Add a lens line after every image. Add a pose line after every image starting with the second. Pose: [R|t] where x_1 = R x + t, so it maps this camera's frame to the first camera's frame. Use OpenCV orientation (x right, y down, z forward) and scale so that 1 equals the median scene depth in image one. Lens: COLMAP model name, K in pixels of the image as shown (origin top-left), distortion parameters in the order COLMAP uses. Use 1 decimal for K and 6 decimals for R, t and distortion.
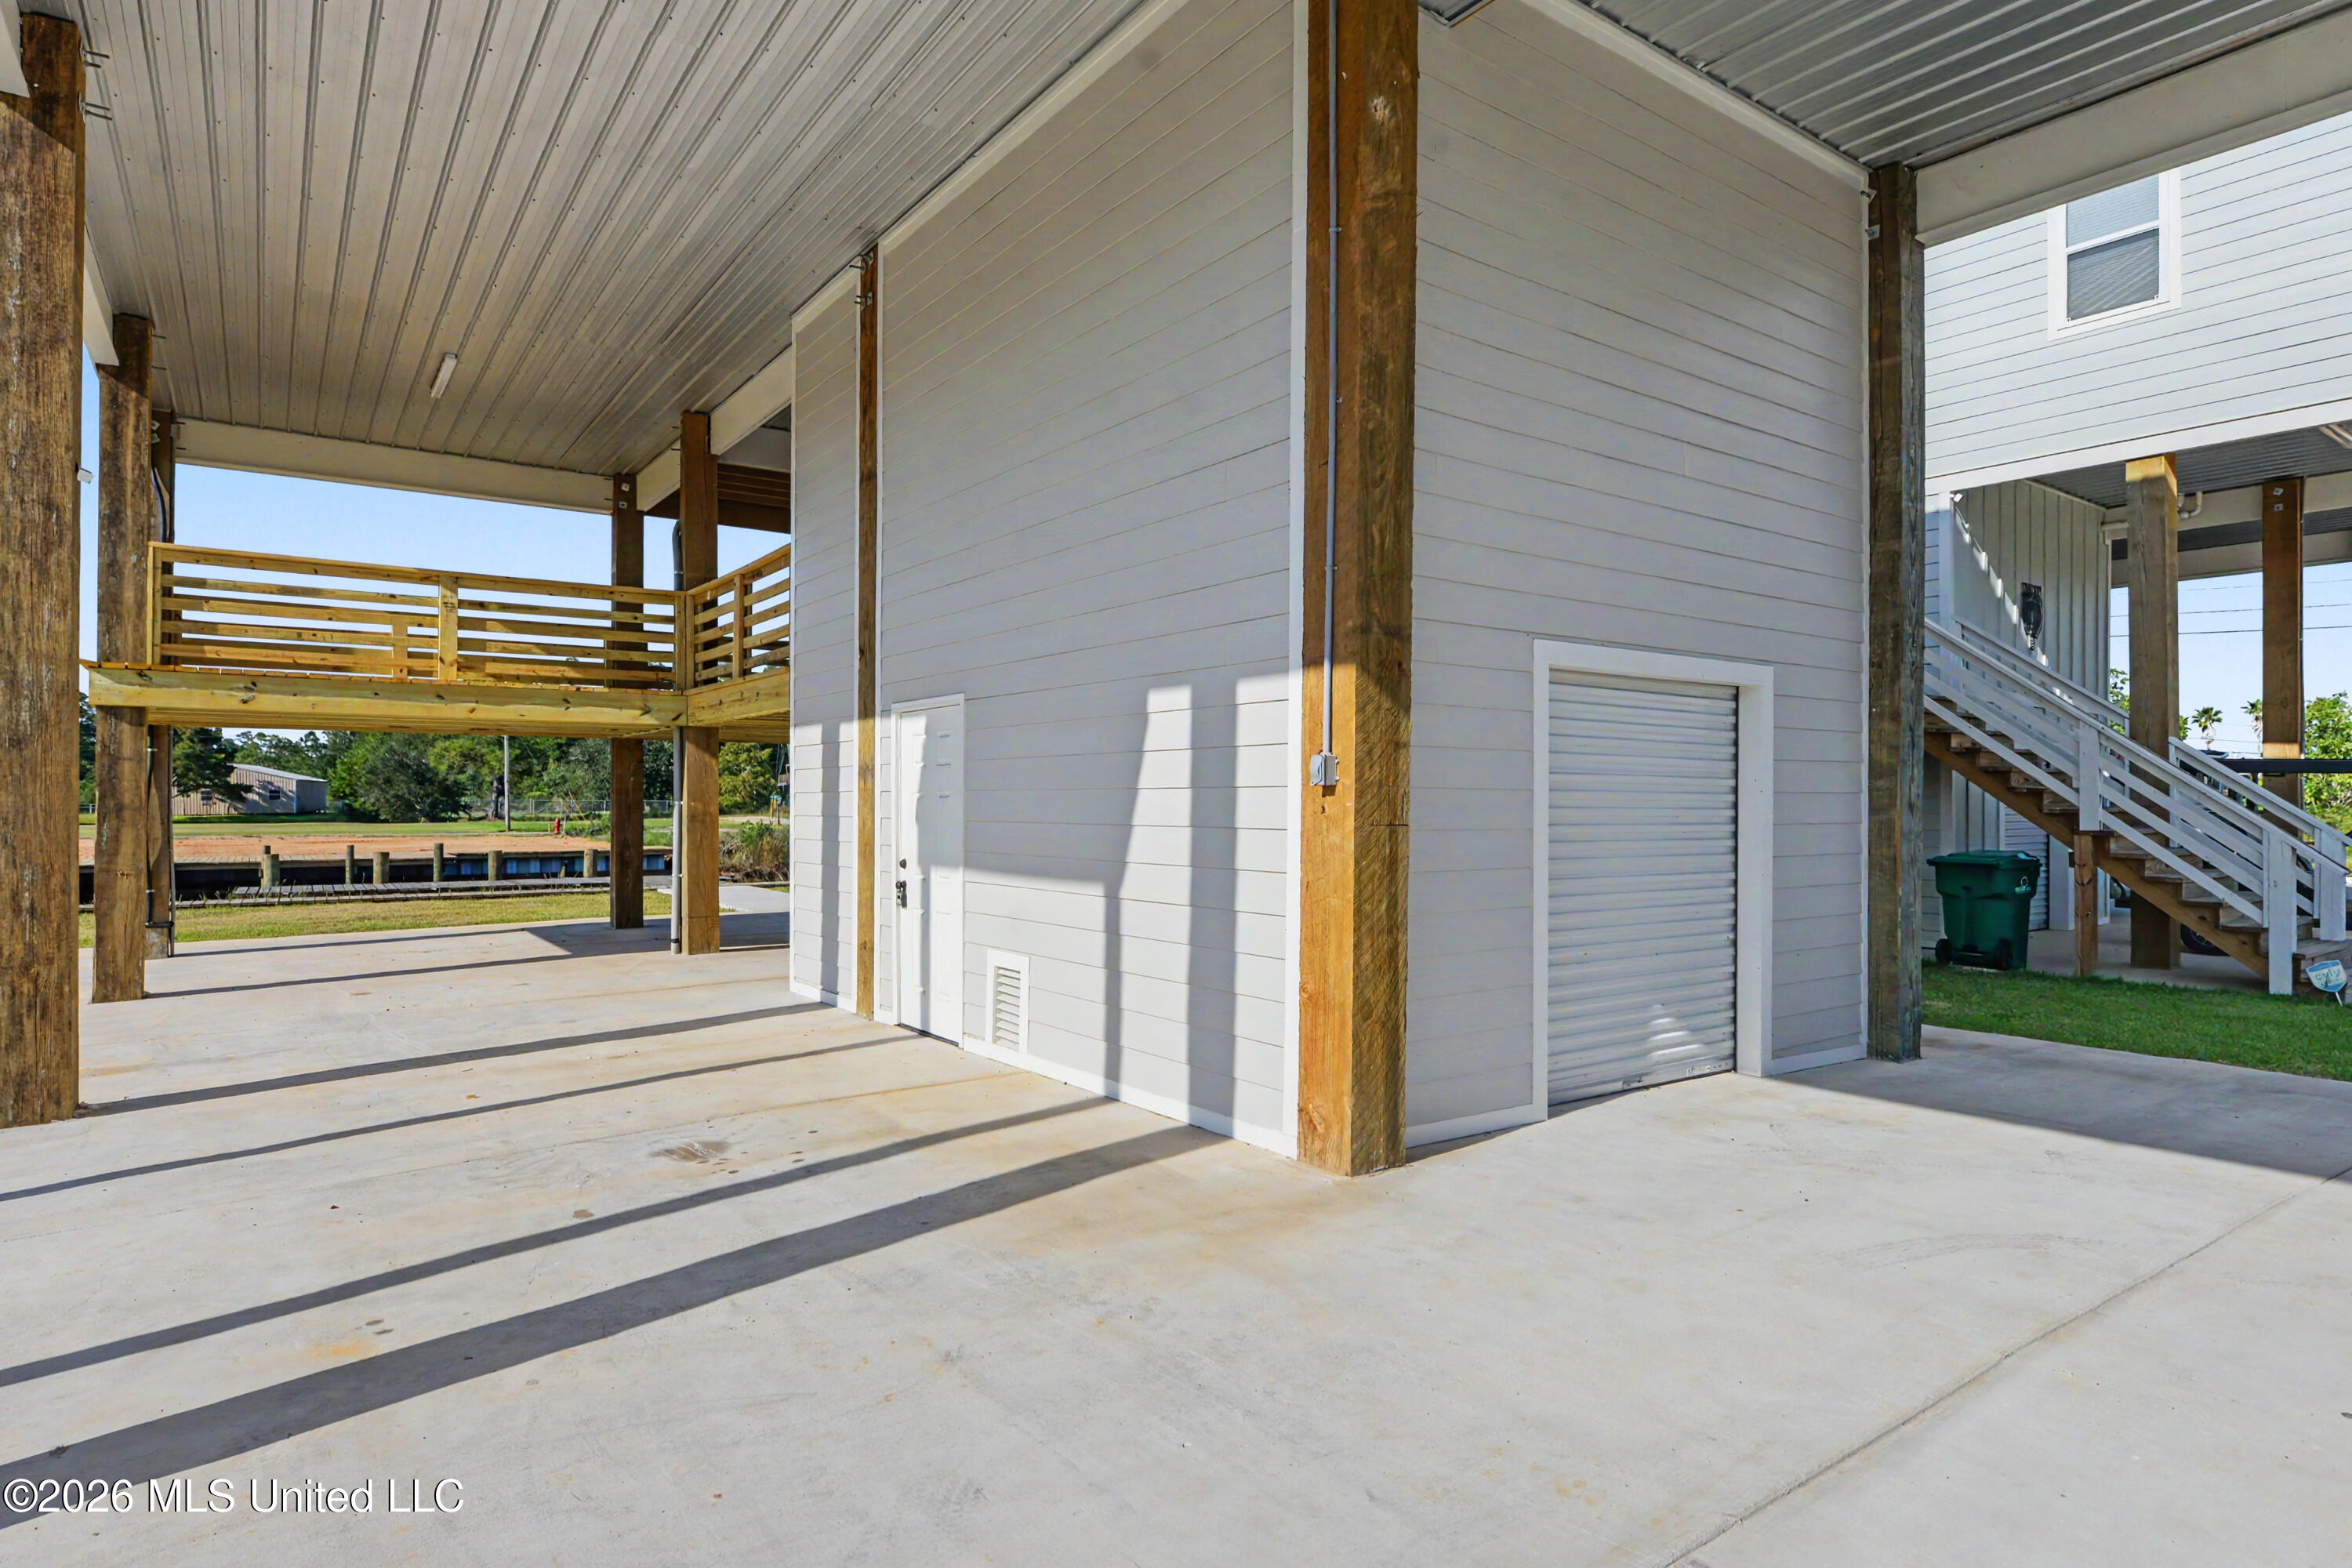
lens RADIAL K [[1283.5, 0, 1175.3], [0, 1283.5, 813.1], [0, 0, 1]] dist [0.001882, -0.019545]
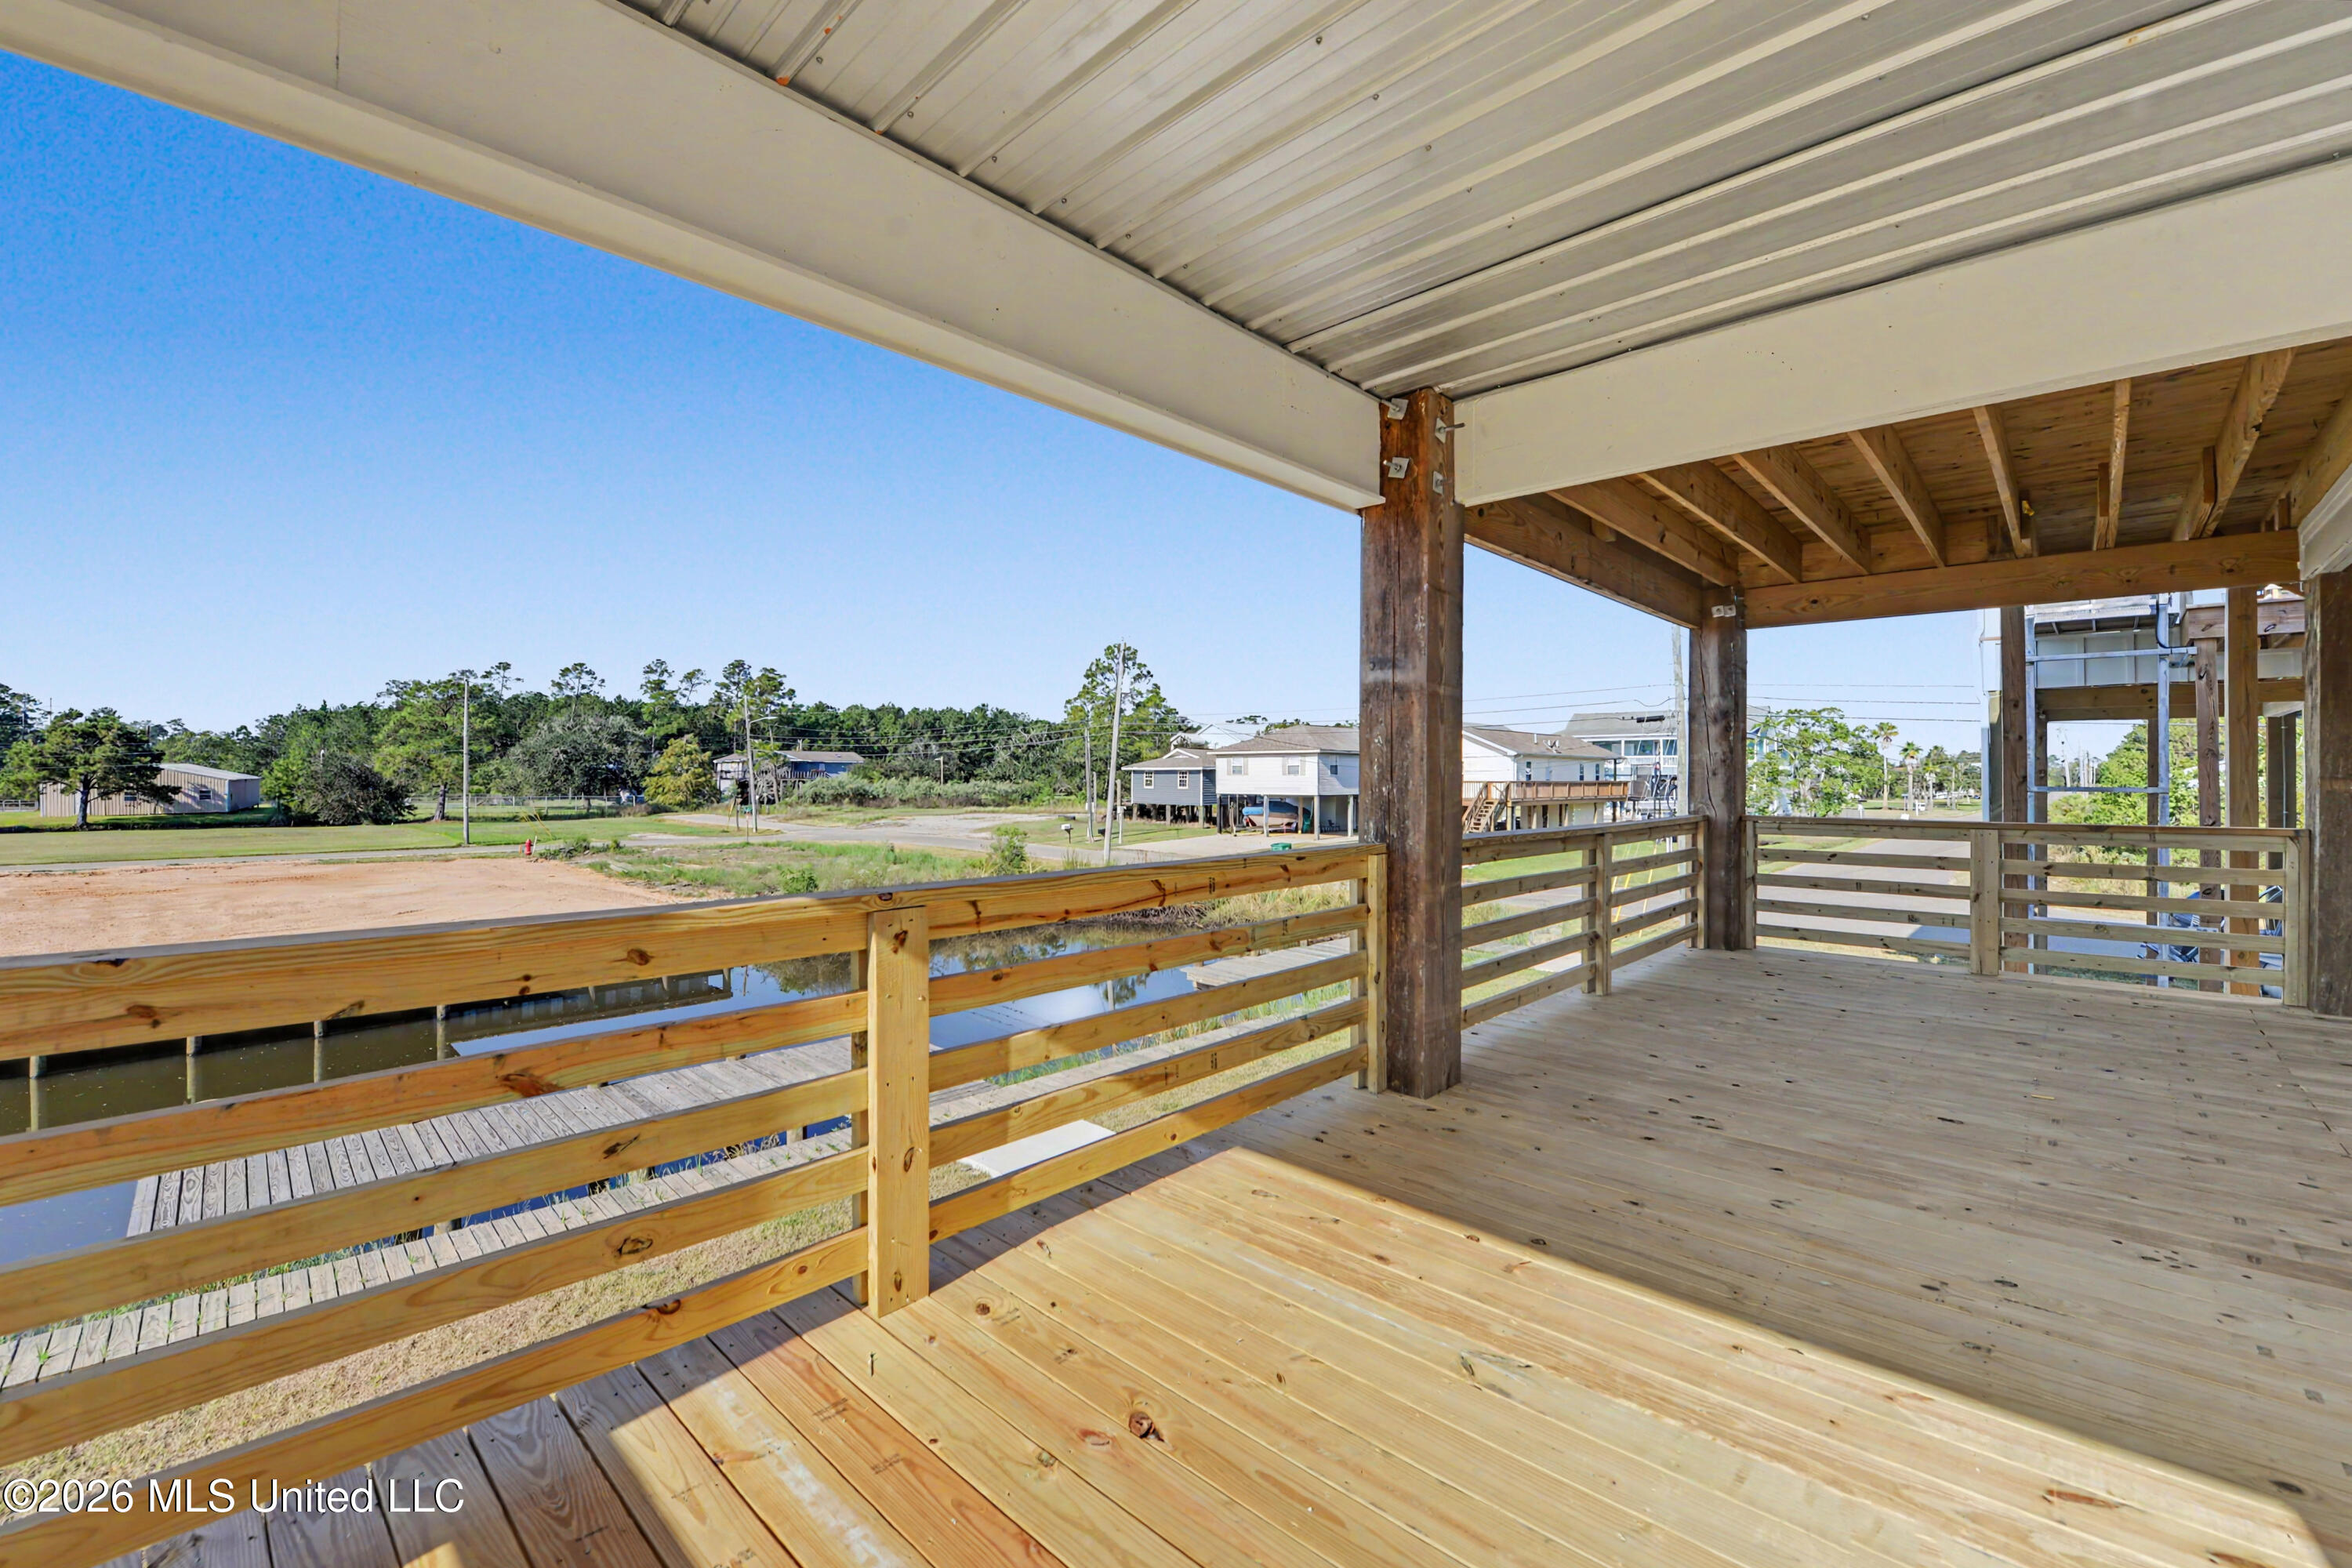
lens RADIAL K [[970.9, 0, 1176.0], [0, 970.9, 784.0], [0, 0, 1]] dist [-0.024646, -0.000424]
pose [[0.982777, -0.002963, 0.184771, -0.144095], [0.002909, 0.999996, 0.000565, -0.042103], [-0.184772, -0.000017, 0.982781, 0.201448]]
